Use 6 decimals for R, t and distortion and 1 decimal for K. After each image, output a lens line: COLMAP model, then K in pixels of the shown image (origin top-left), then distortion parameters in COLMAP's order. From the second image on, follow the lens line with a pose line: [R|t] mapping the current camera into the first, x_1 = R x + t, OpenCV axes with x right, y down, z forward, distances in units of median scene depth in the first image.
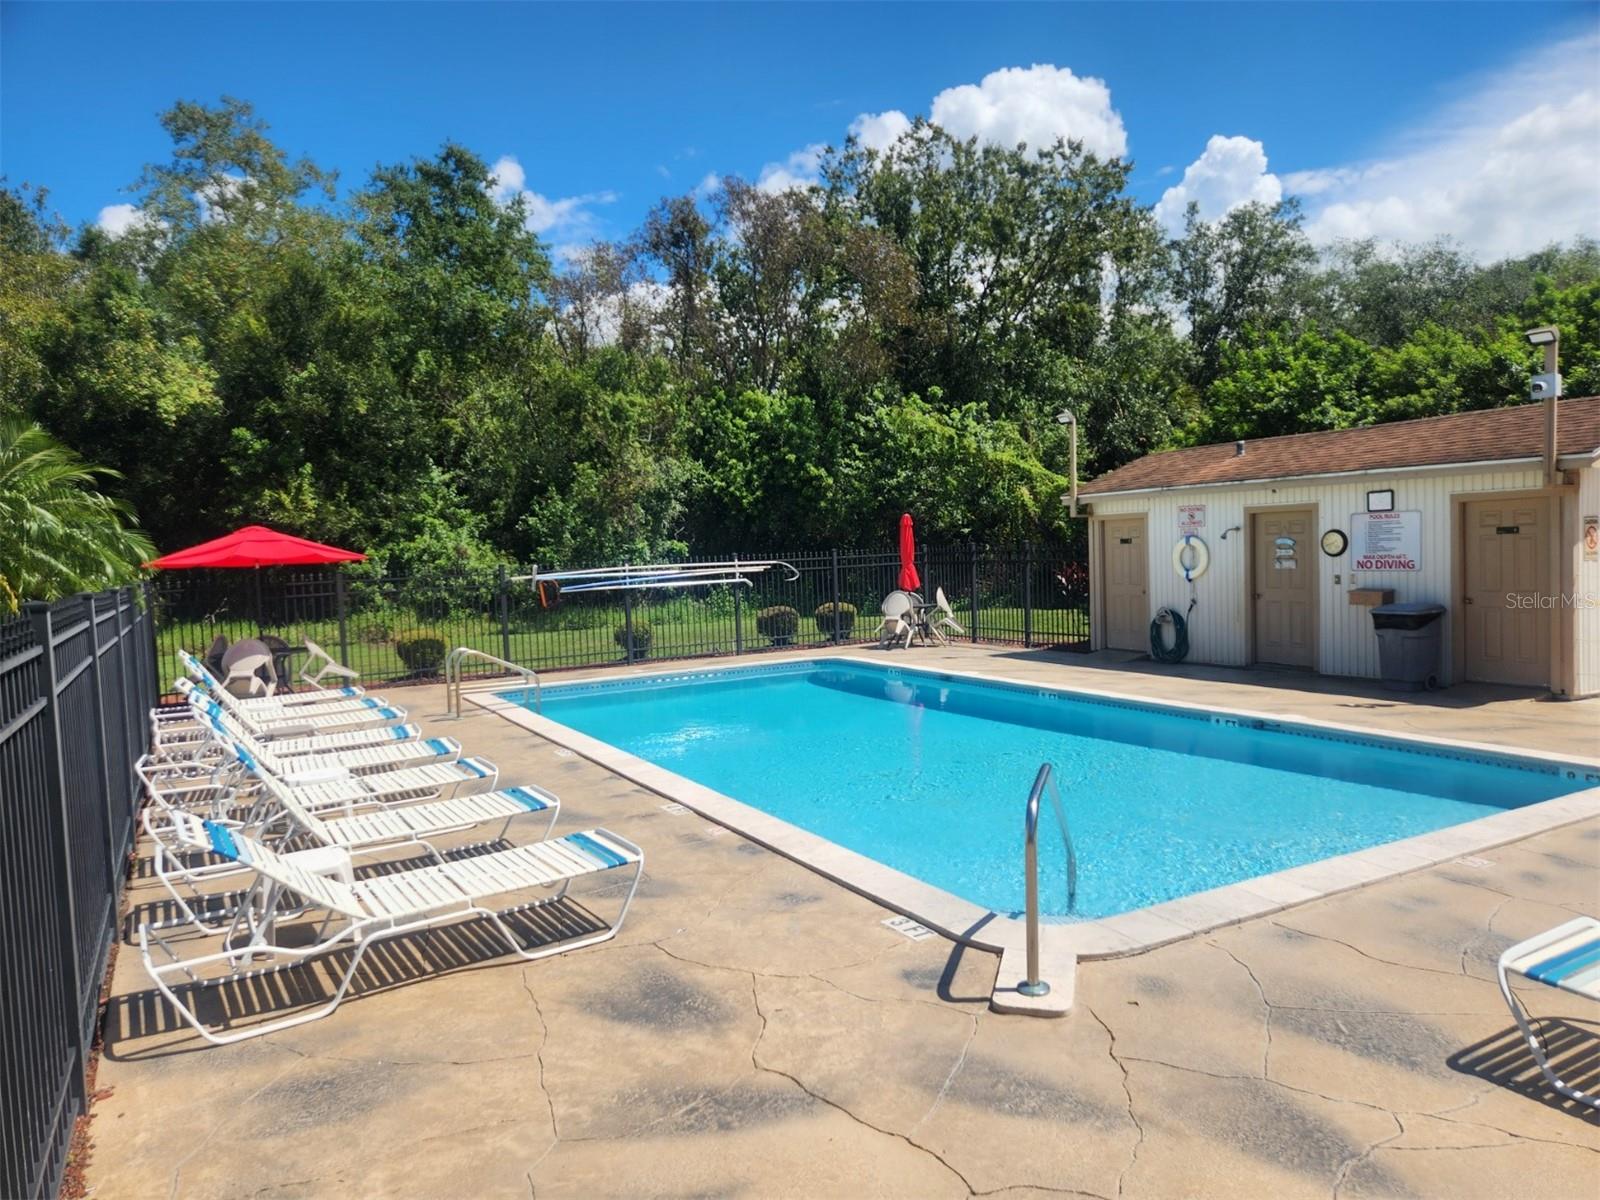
lens RADIAL K [[1073.0, 0, 797.0], [0, 1073.0, 591.3], [0, 0, 1]] dist [0.105166, -0.092174]
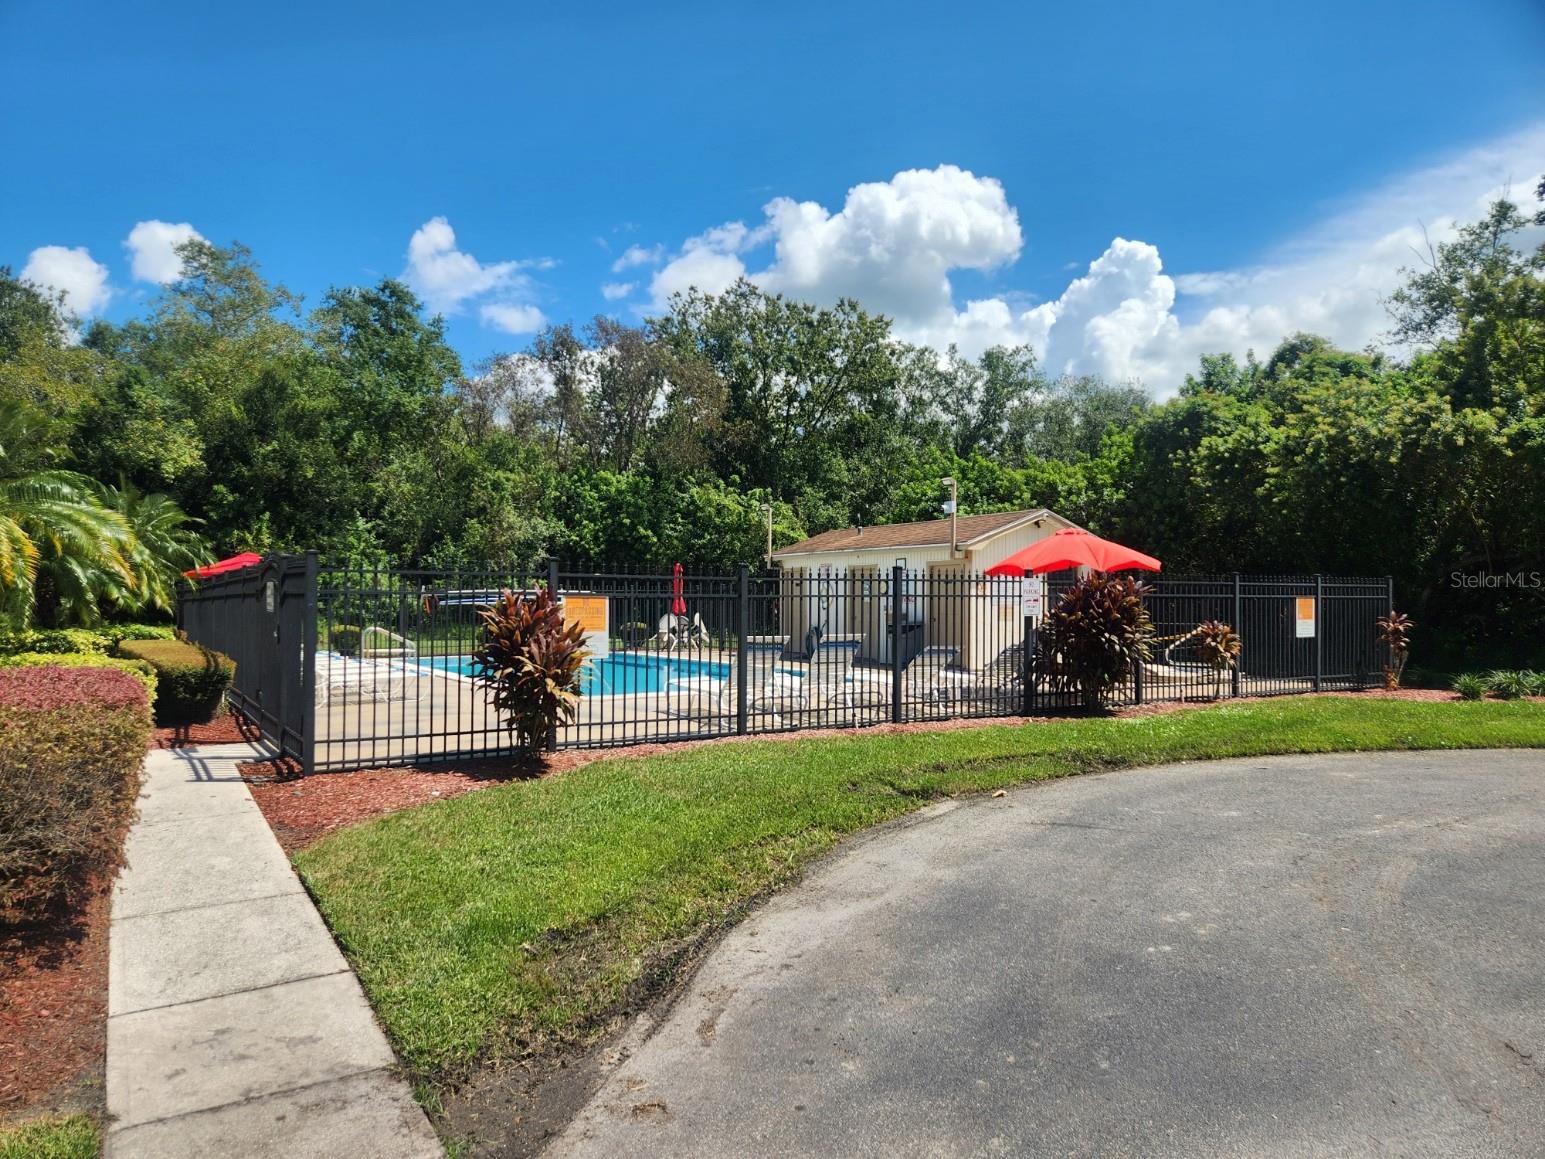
lens RADIAL K [[1095.9, 0, 772.5], [0, 1095.9, 579.5], [0, 0, 1]] dist [0.129104, -0.150474]
pose [[0.998589, 0.039159, 0.035878, 0.129100], [-0.036701, 0.997092, -0.066783, 0.034940], [-0.038389, 0.065372, 0.997122, -0.387051]]
